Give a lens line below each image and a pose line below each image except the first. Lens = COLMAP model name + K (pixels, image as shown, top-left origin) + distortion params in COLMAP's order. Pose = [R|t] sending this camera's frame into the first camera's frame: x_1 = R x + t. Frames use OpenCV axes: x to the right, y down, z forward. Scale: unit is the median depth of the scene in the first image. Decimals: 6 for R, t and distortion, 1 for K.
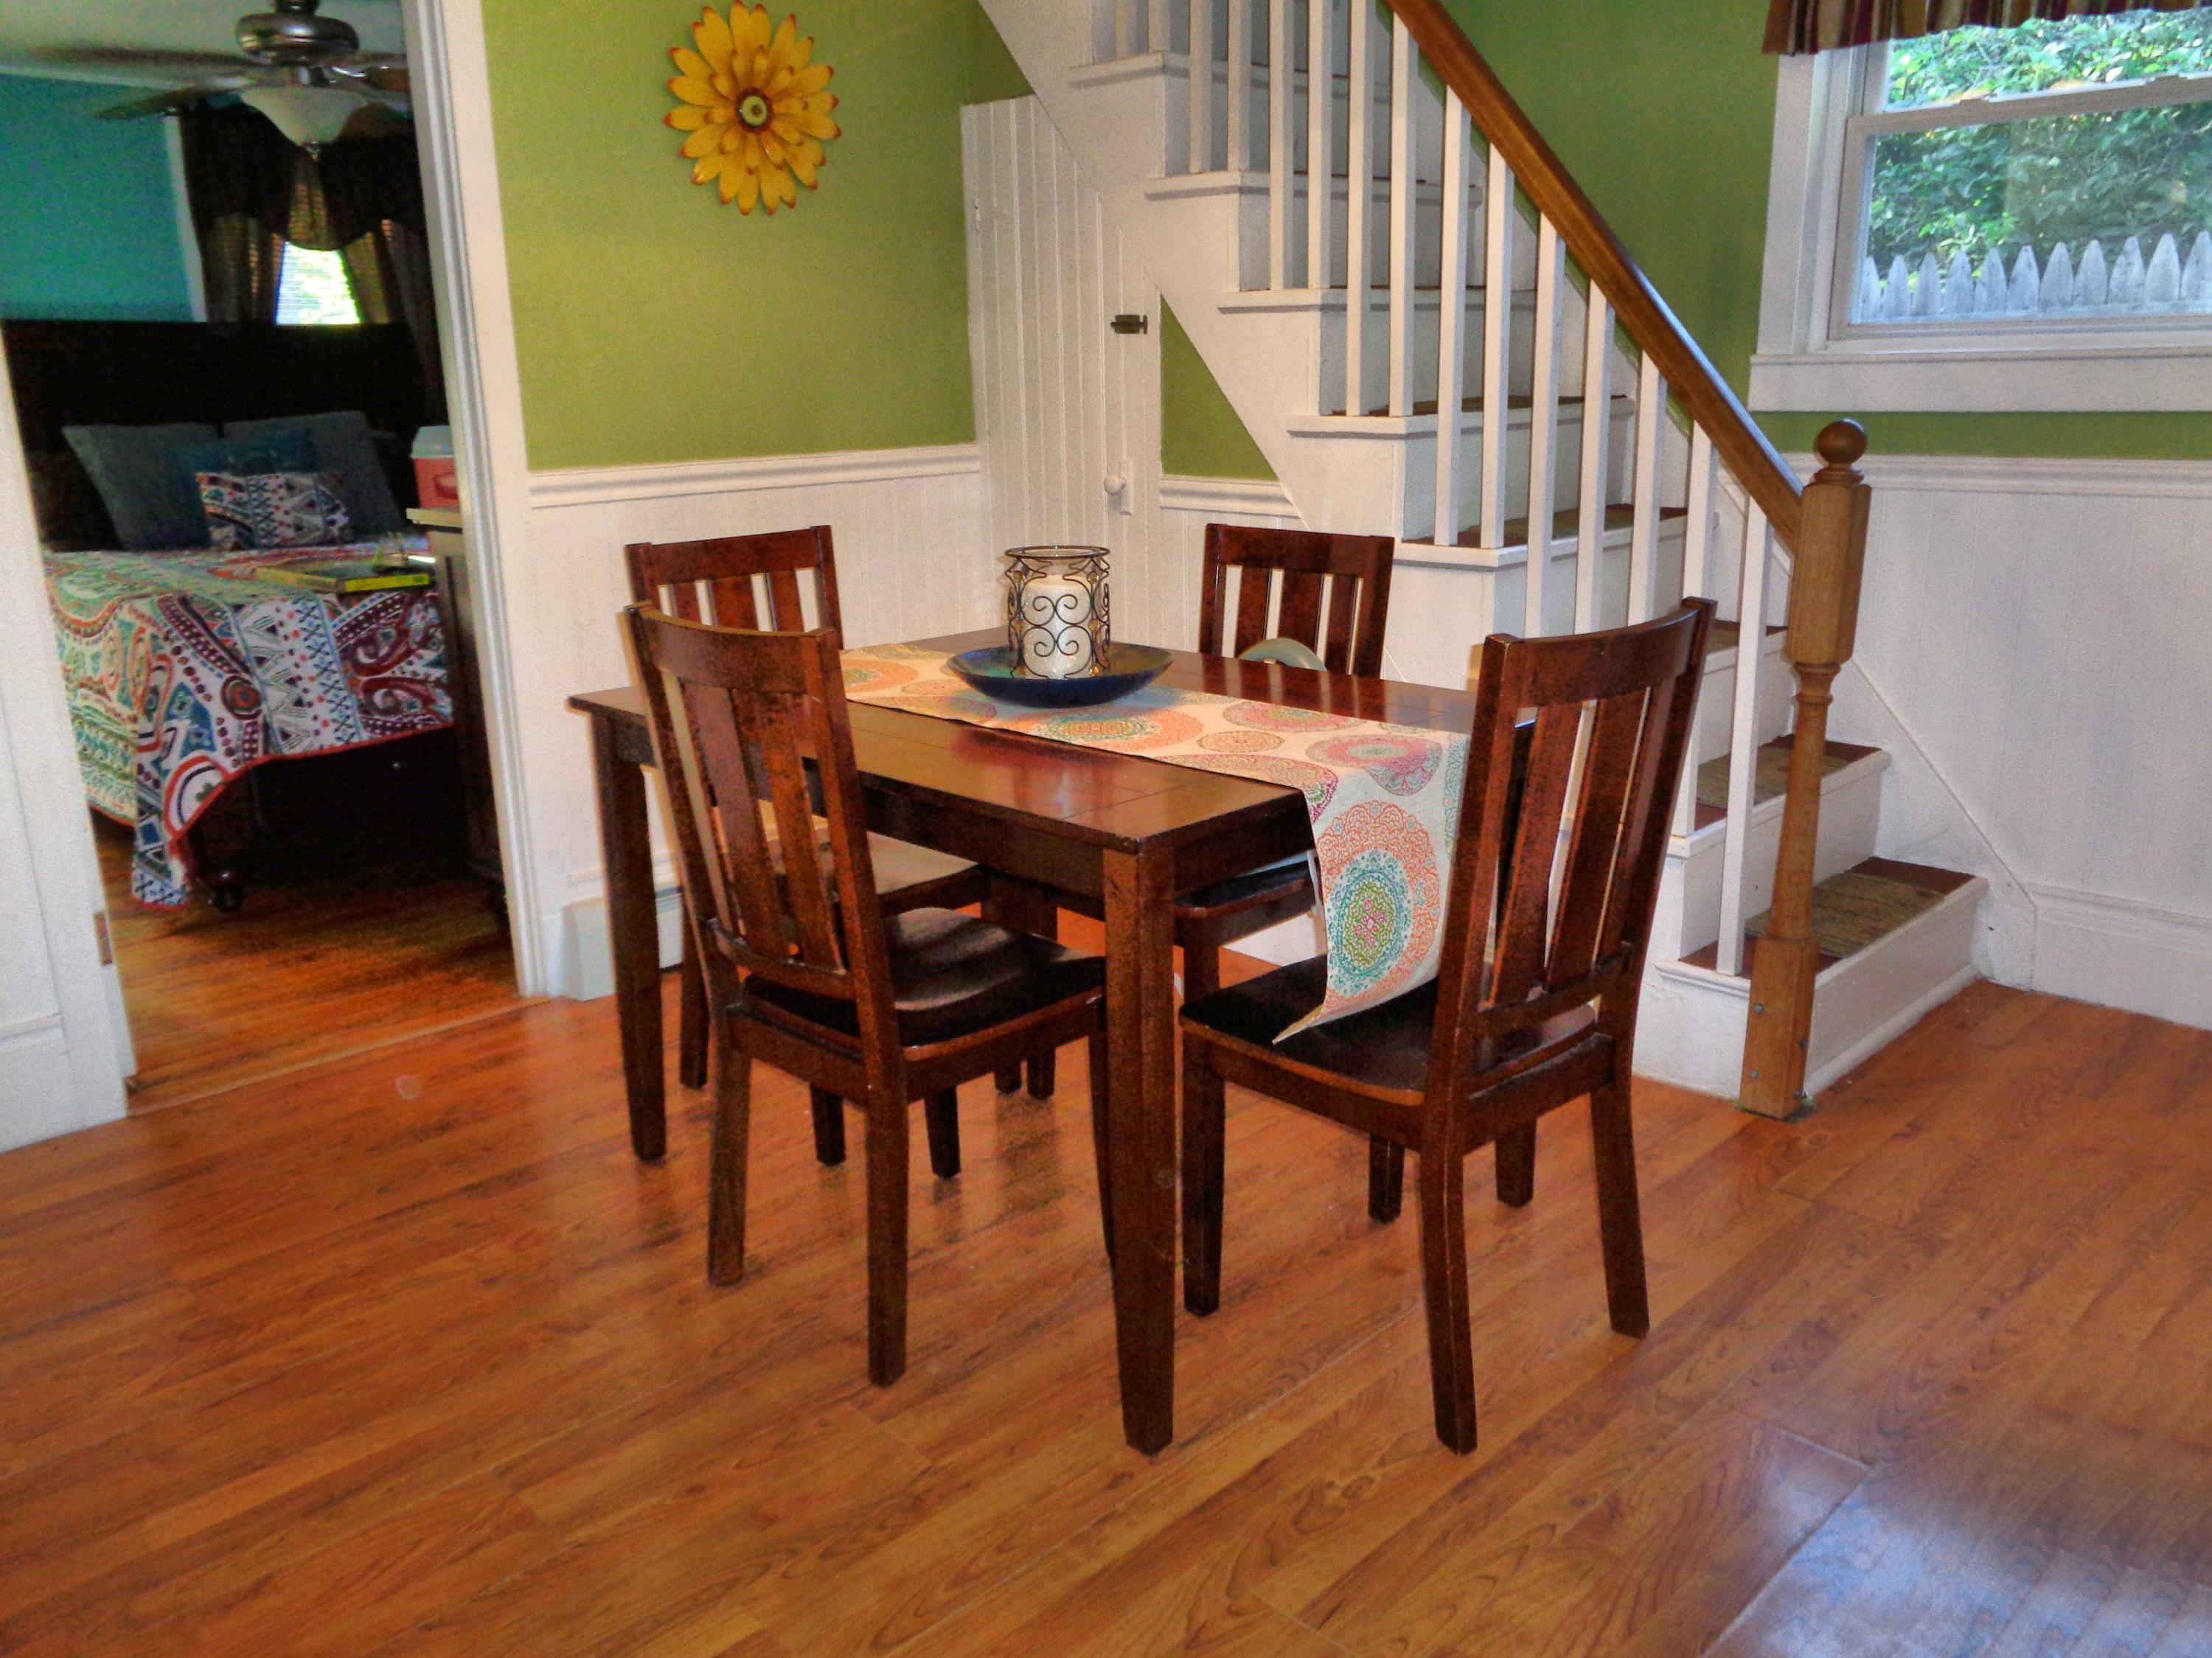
lens RADIAL K [[1776.3, 0, 1106.0], [0, 1776.3, 829.0], [0, 0, 1]] dist [0.029795, 0.009036]
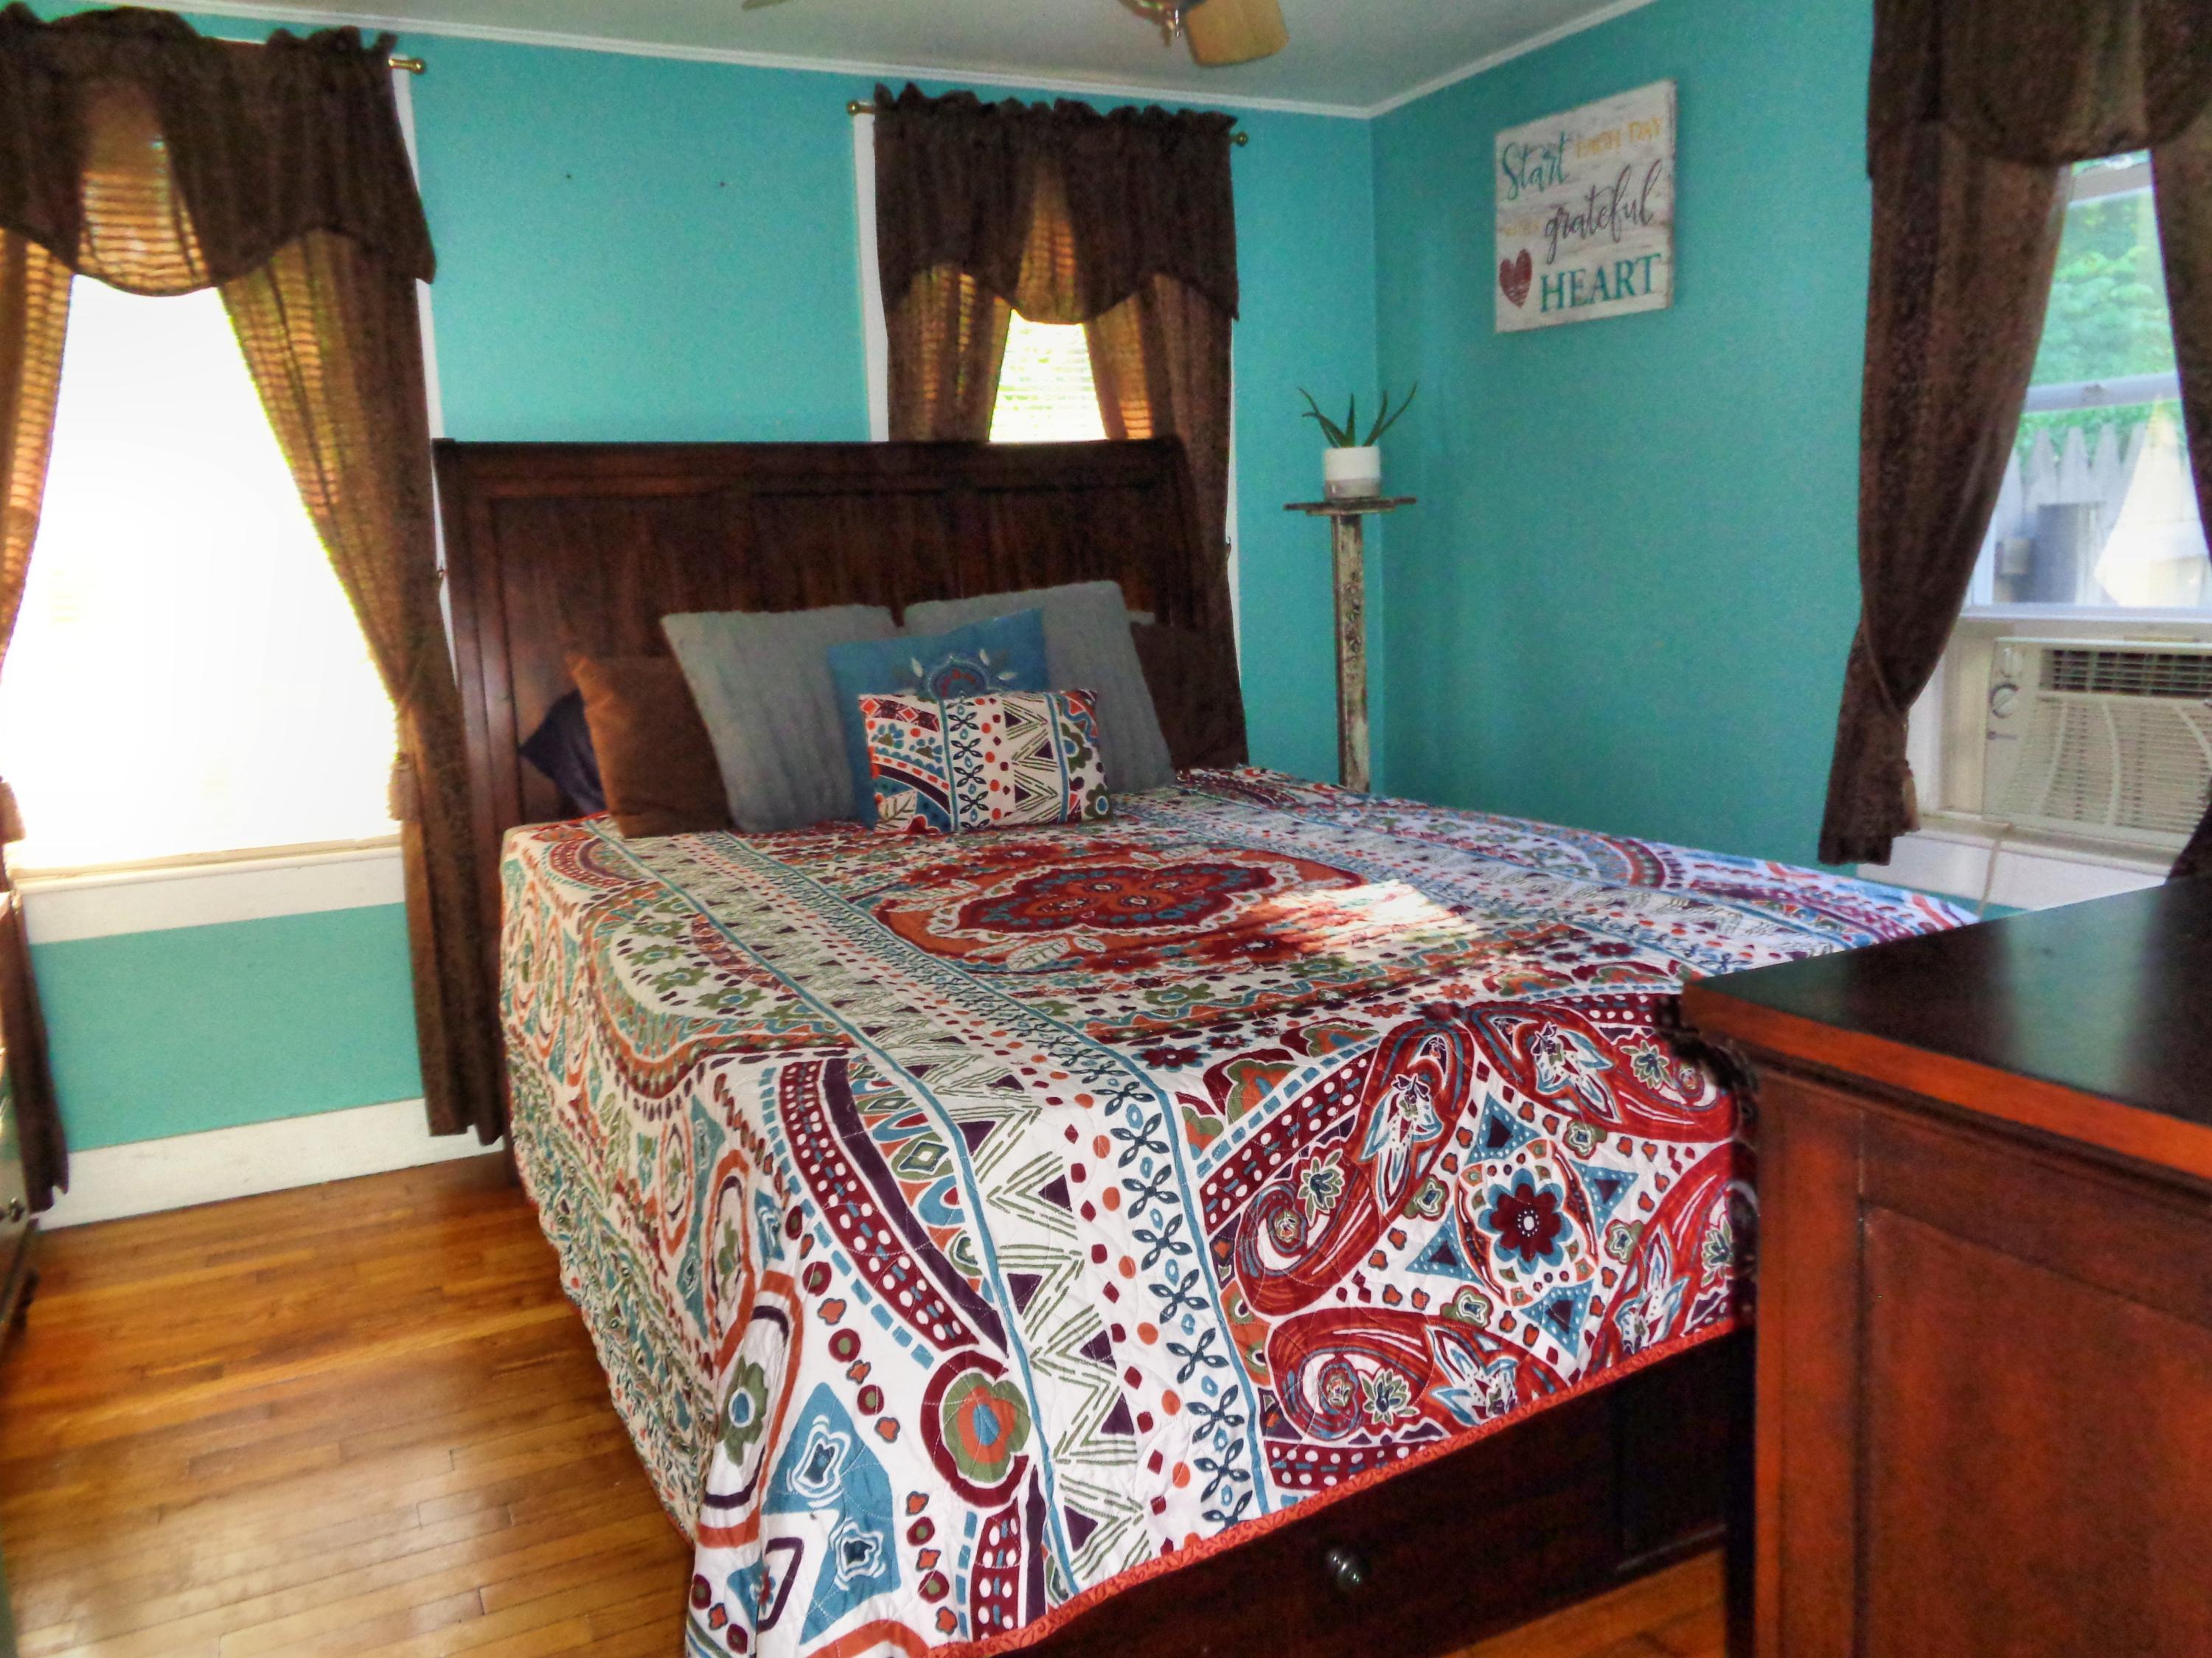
lens RADIAL K [[1776.3, 0, 1106.0], [0, 1776.3, 829.0], [0, 0, 1]] dist [0.029795, 0.009036]
pose [[0.953514, 0.029808, -0.299870, -0.345006], [-0.054569, 0.995724, -0.074538, -0.154970], [0.296366, 0.087436, 0.951064, 0.645058]]
